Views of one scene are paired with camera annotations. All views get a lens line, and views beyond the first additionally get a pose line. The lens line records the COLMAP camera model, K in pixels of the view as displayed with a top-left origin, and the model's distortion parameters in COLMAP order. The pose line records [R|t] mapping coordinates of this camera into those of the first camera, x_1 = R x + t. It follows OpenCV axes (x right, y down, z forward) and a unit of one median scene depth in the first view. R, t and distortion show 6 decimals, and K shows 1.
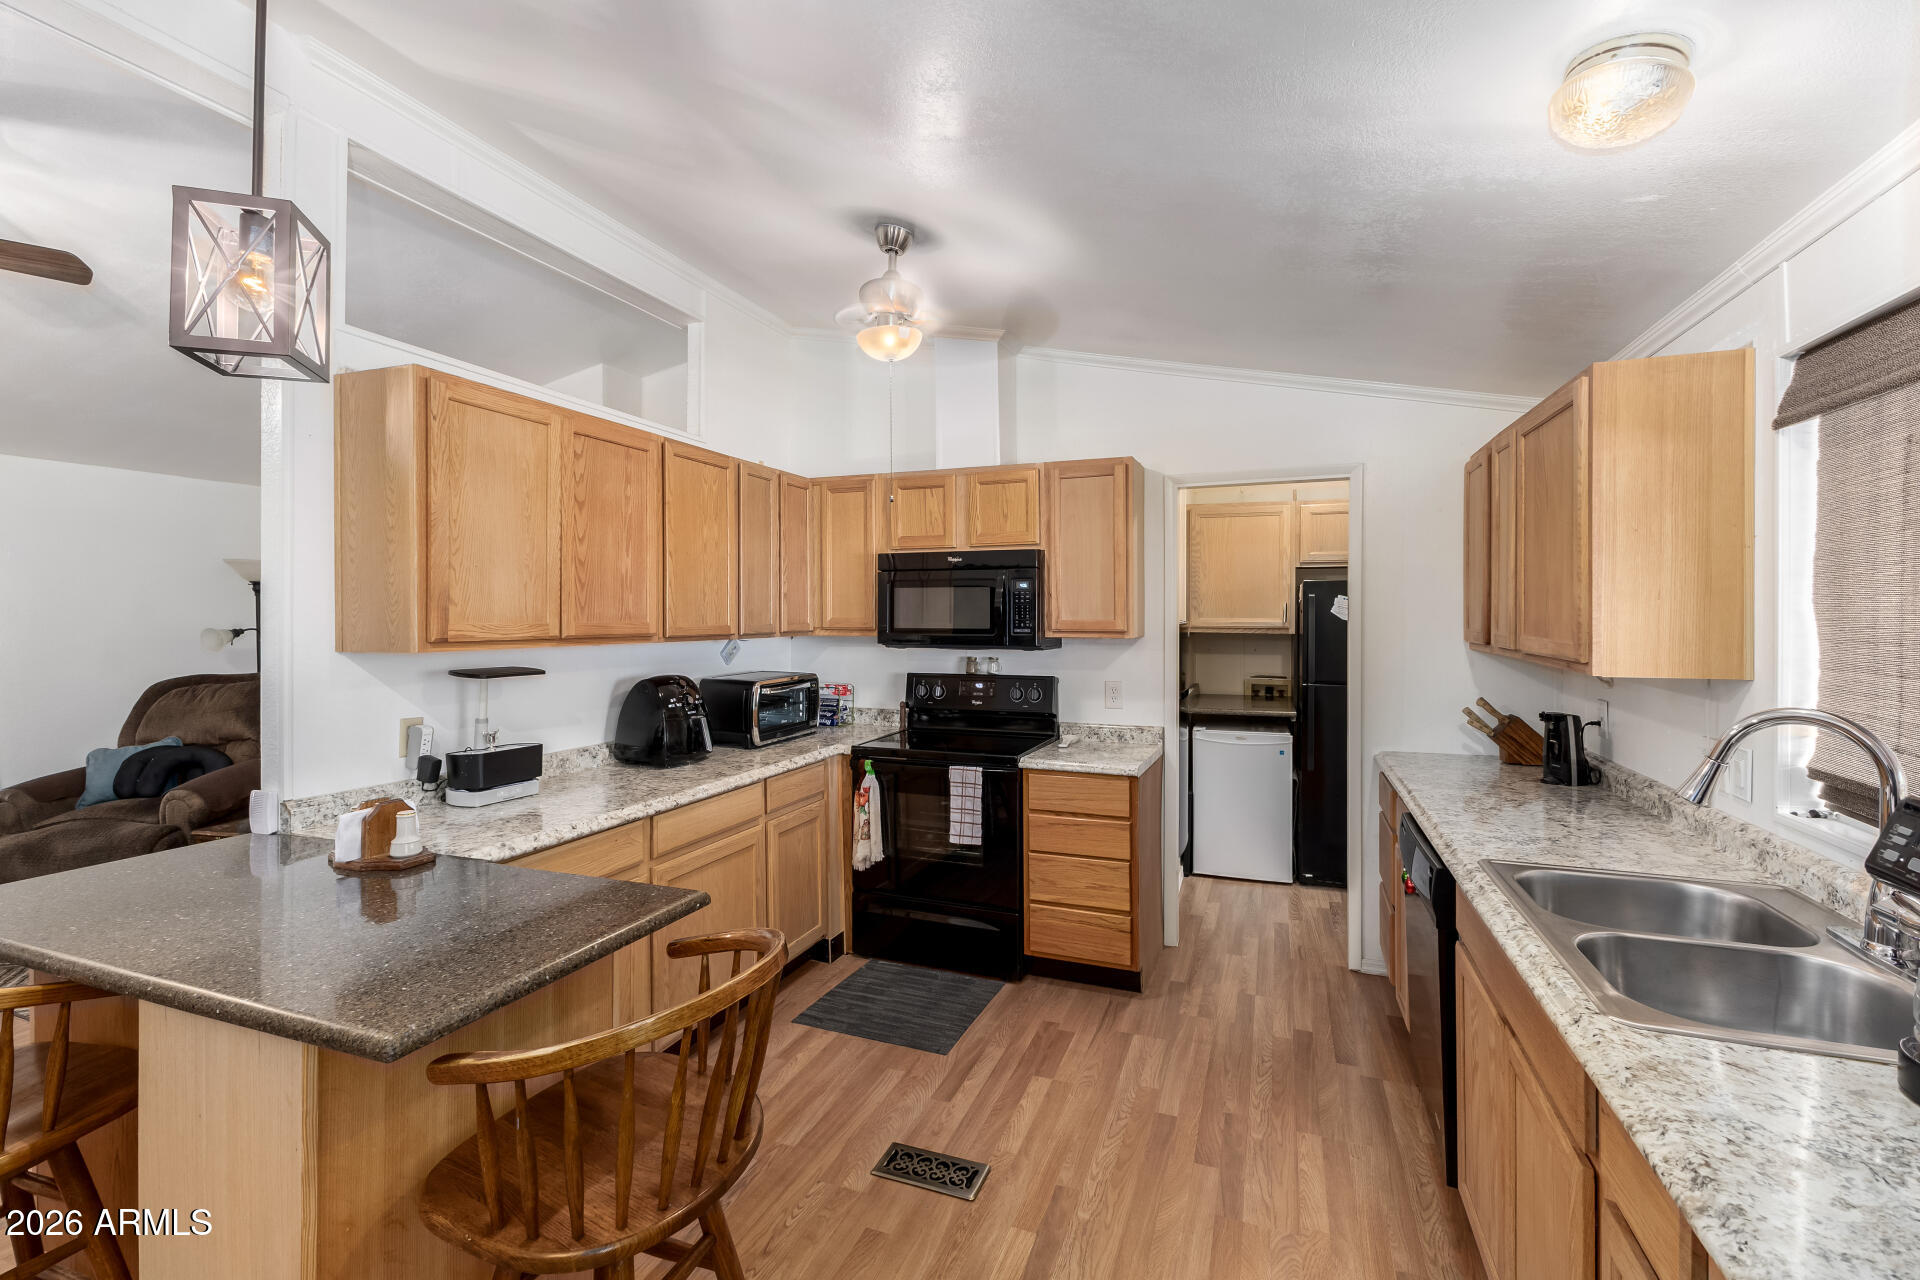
lens RADIAL K [[831.1, 0, 979.7], [0, 831.1, 616.8], [0, 0, 1]] dist [0.013493, -0.002442]
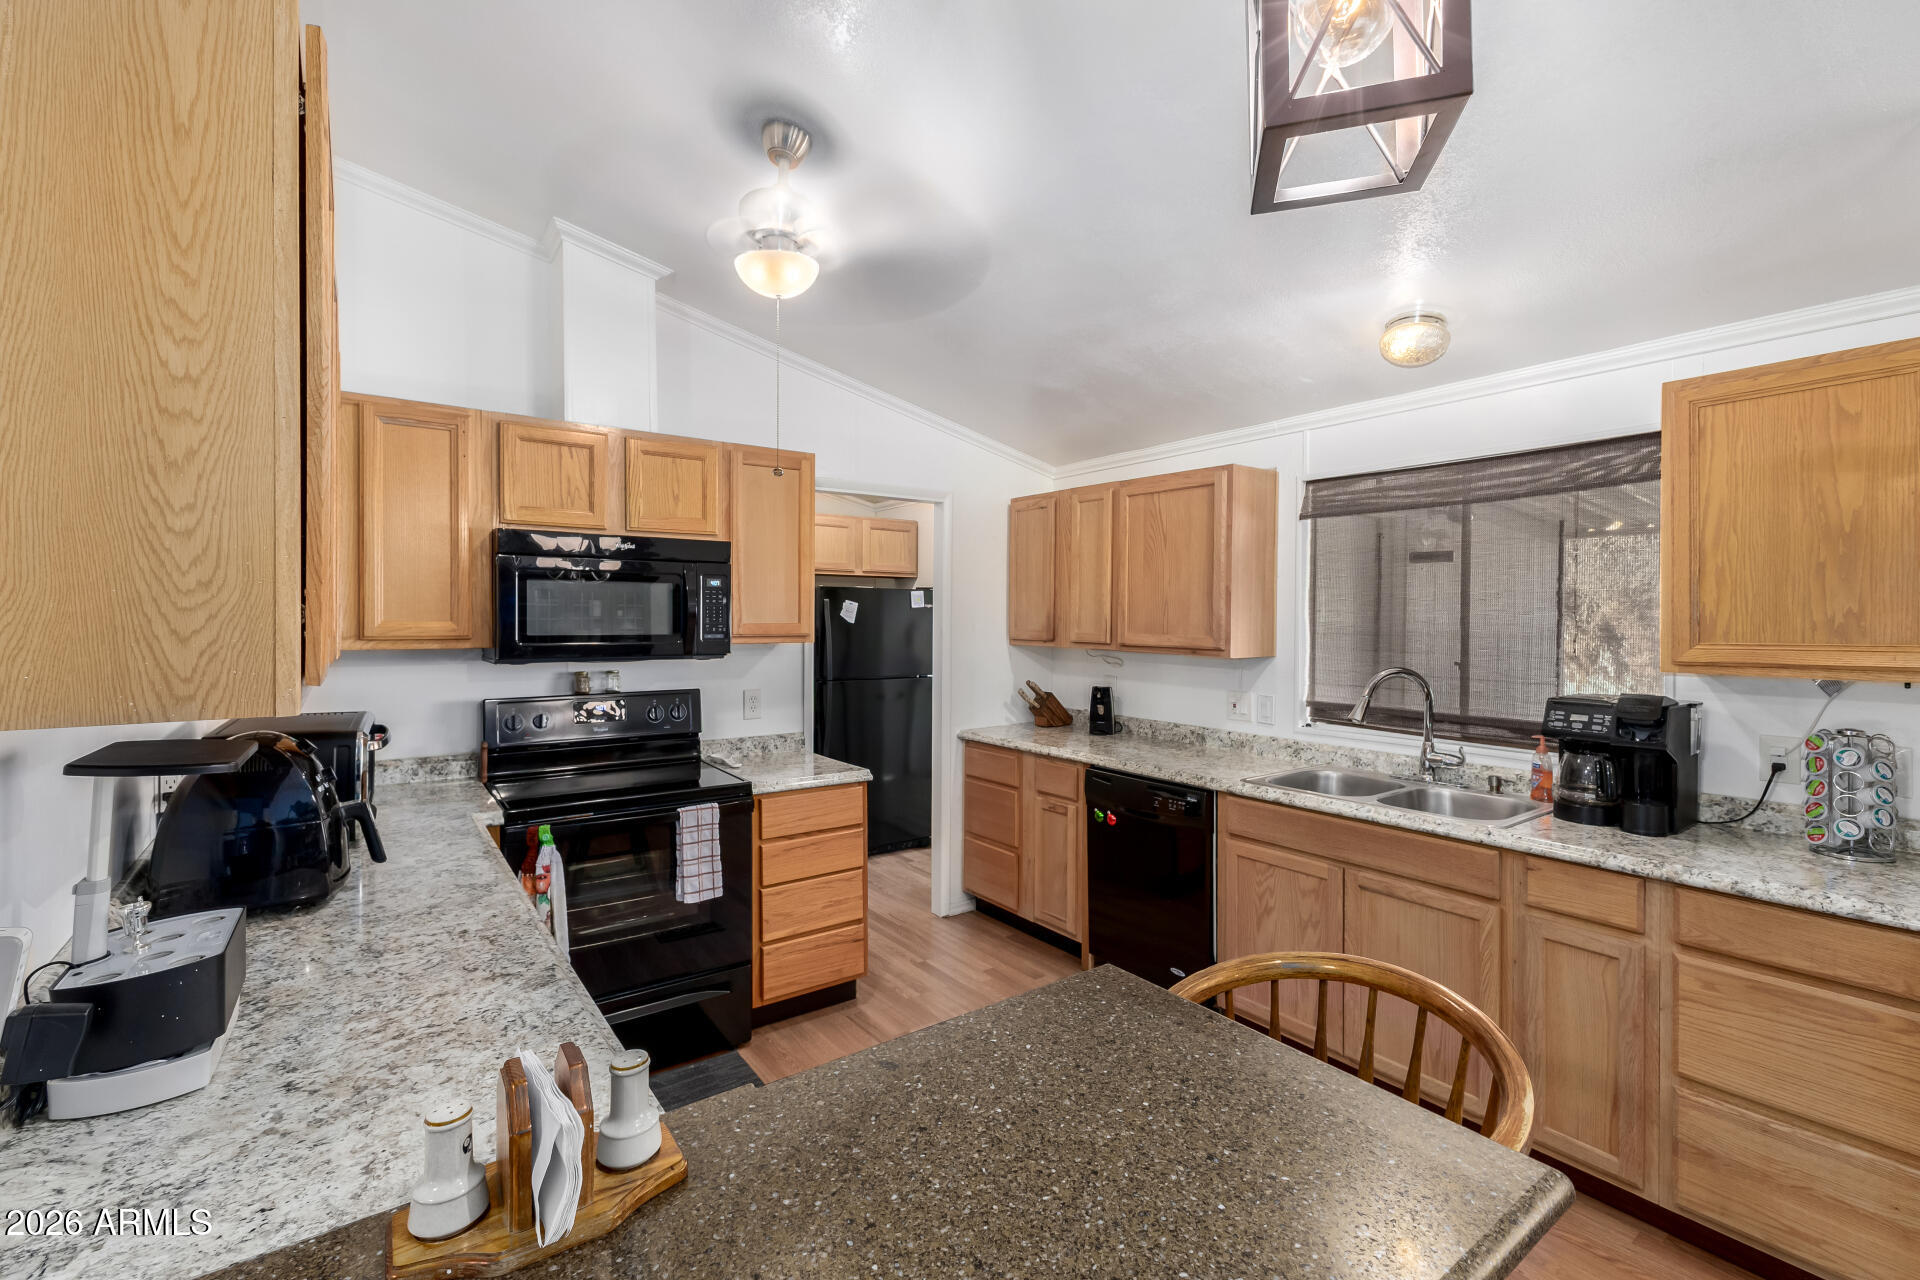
lens RADIAL K [[831.1, 0, 952.5], [0, 831.1, 624.0], [0, 0, 1]] dist [0.013493, -0.002442]
pose [[0.550875, -0.004059, 0.834578, -0.542711], [-0.002128, 0.999978, 0.006268, -0.001883], [-0.834585, -0.005229, 0.550854, 0.340700]]
